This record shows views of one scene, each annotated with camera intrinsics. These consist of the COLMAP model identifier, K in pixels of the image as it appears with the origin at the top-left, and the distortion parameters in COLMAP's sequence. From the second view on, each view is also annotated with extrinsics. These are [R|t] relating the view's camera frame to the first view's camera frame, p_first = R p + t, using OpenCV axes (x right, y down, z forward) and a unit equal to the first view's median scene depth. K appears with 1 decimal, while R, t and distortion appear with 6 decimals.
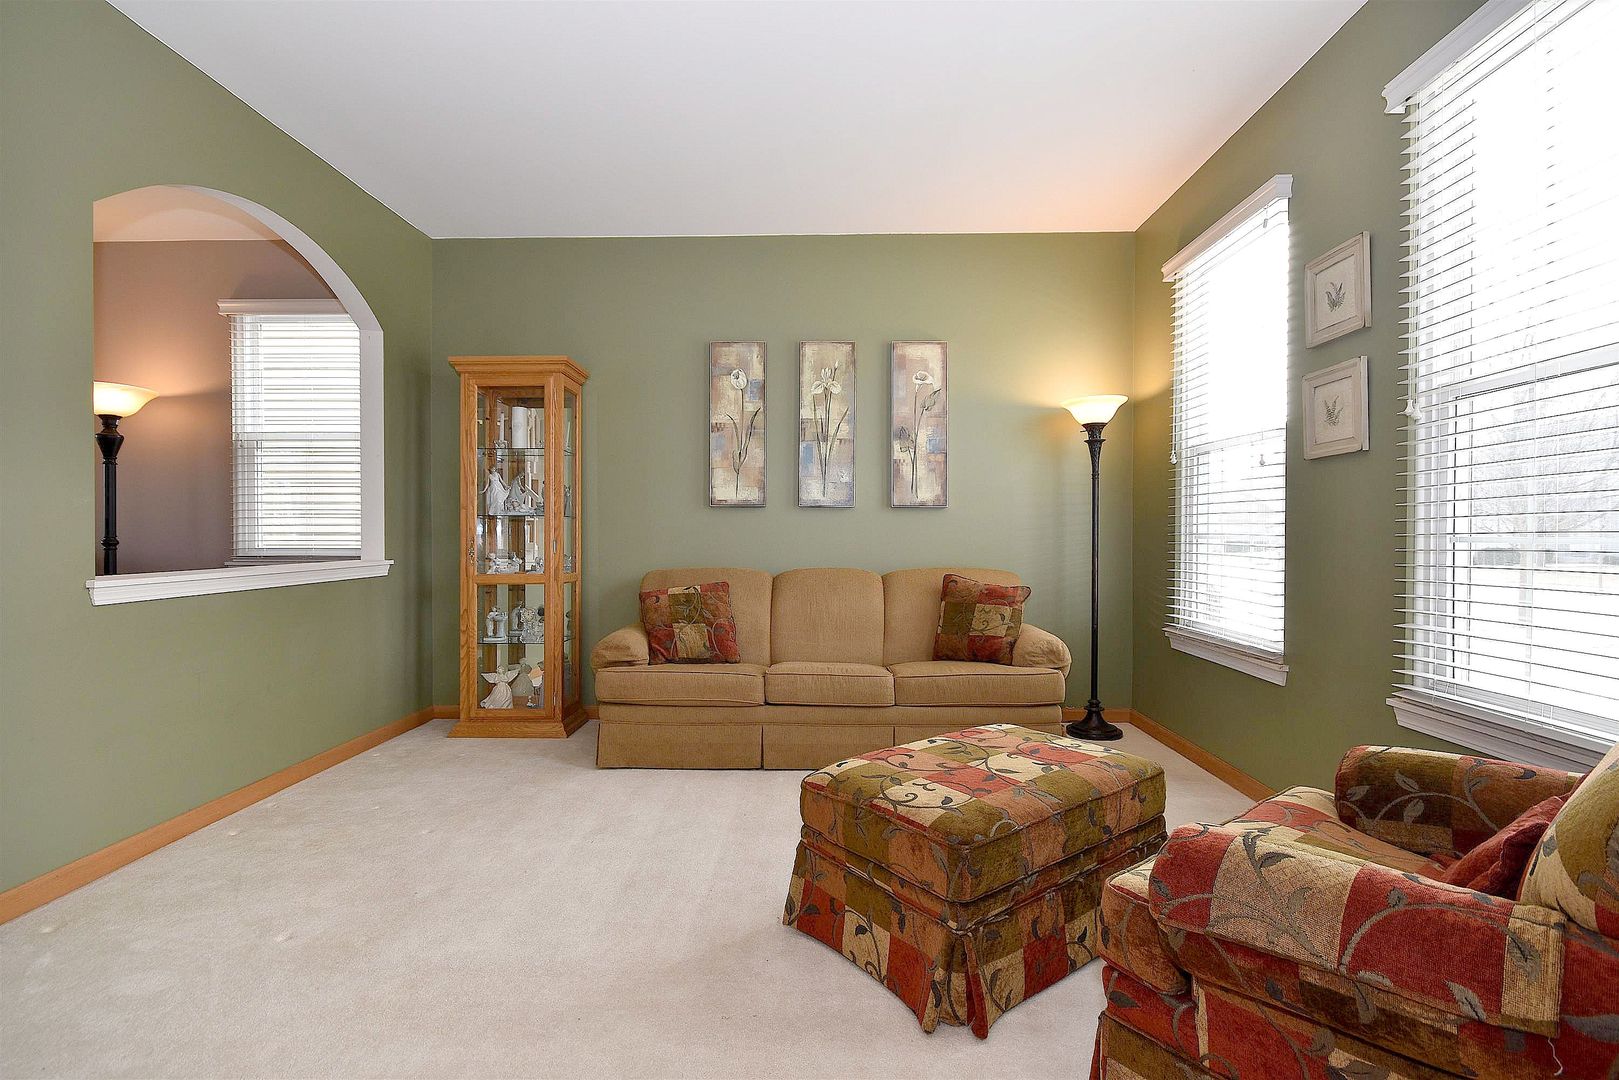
lens RADIAL K [[772.6, 0, 811.3], [0, 772.6, 540.0], [0, 0, 1]] dist [0.006083, 0.000285]
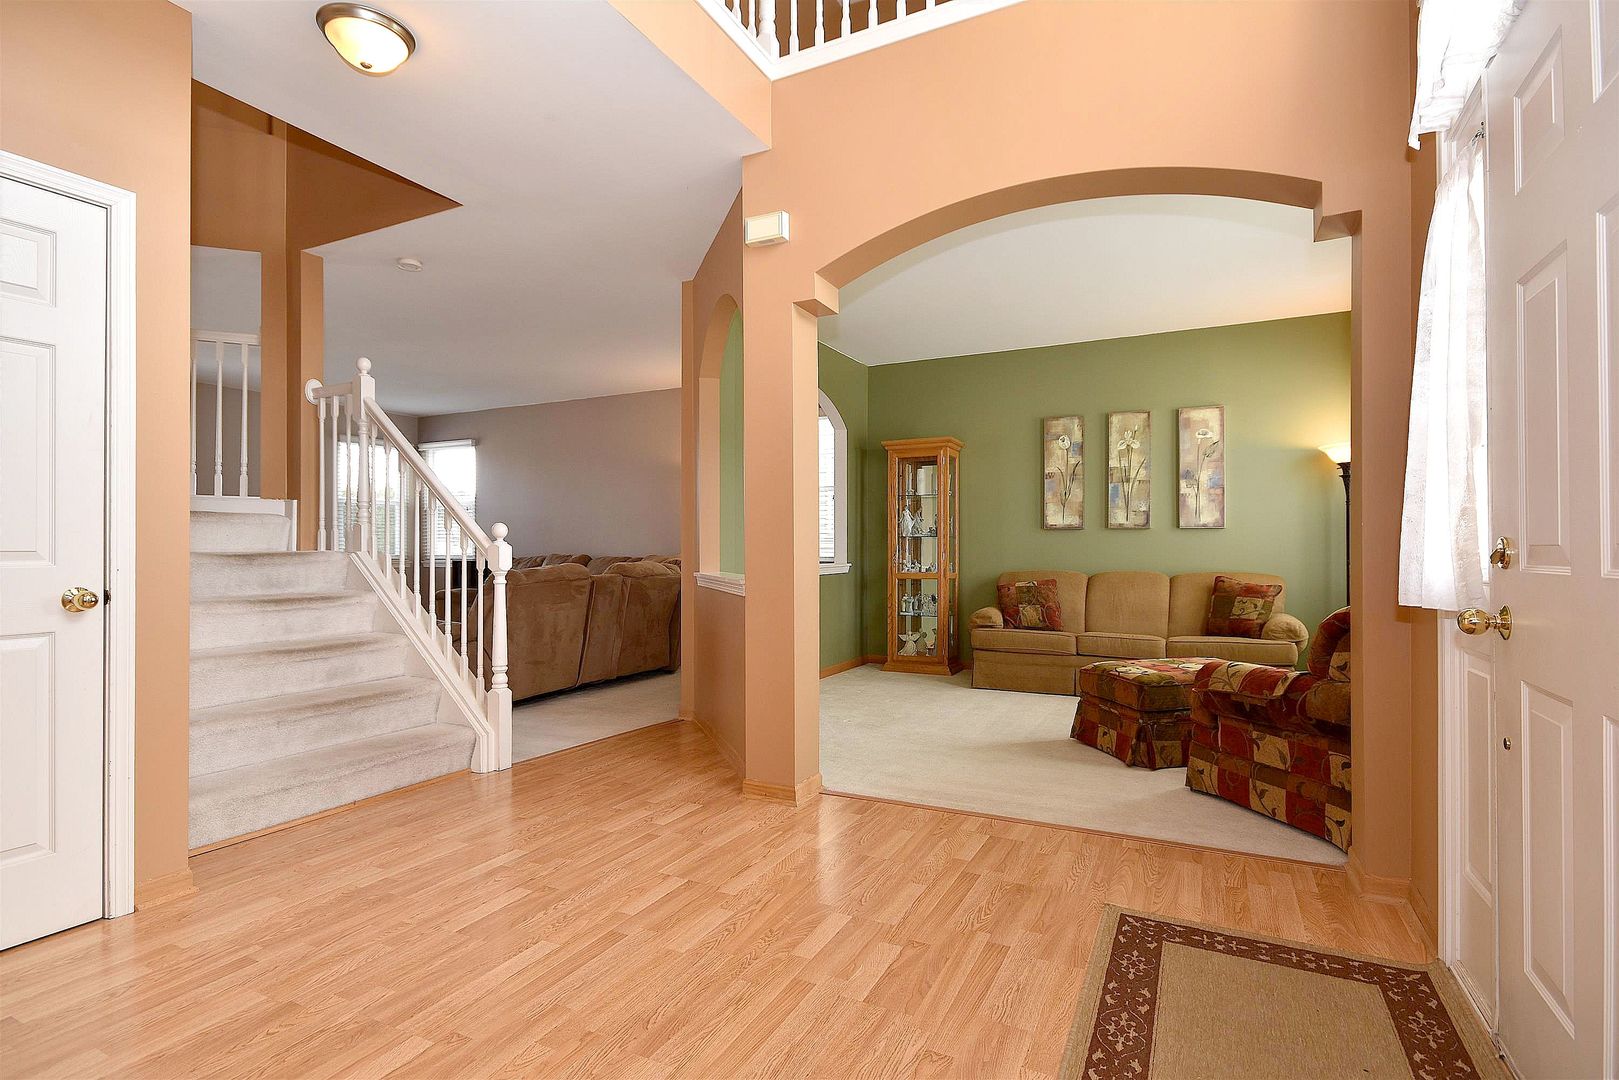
lens RADIAL K [[803.8, 0, 808.7], [0, 803.8, 544.2], [0, 0, 1]] dist [0.011235, 0.000271]
pose [[0.903796, -0.004038, -0.427944, 0.122487], [-0.001446, 0.999921, -0.012489, 0.005595], [0.427961, 0.011906, 0.903719, -0.596331]]
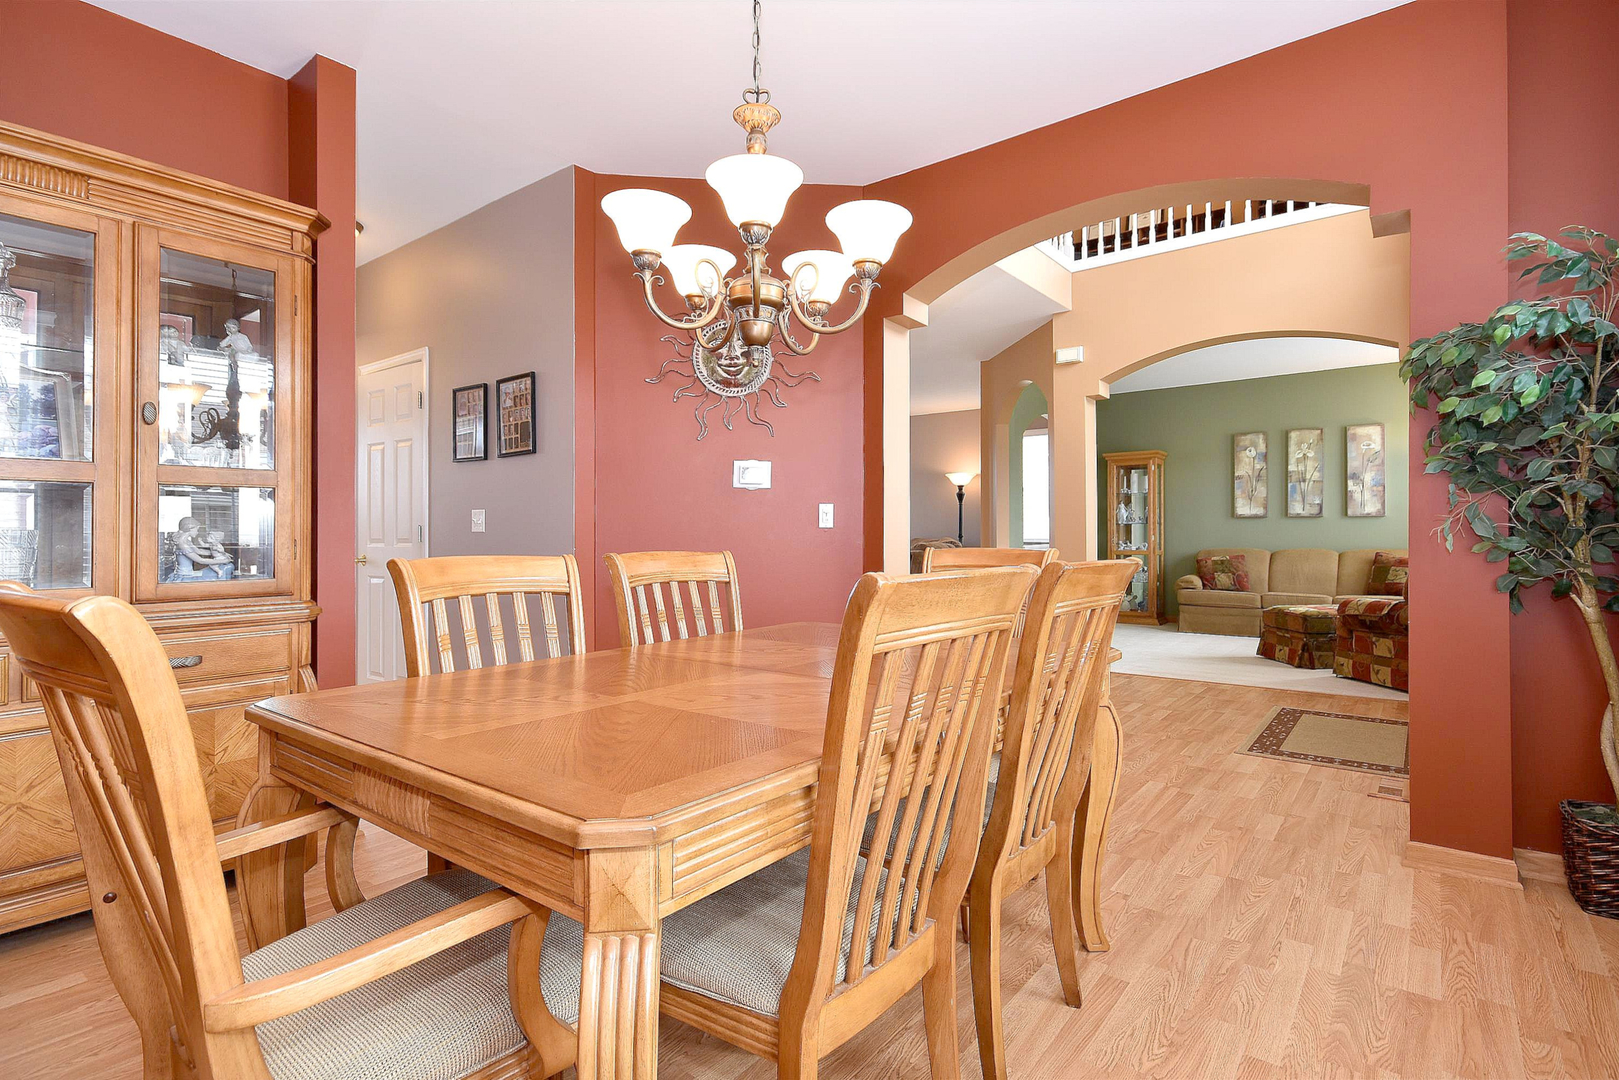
lens RADIAL K [[799.3, 0, 801.4], [0, 799.3, 533.1], [0, 0, 1]] dist [0.025441, -0.000298]
pose [[0.800583, -0.004362, -0.599206, 0.218998], [0.000187, 0.999975, -0.007030, 0.010878], [0.599222, 0.005516, 0.800564, -1.332364]]
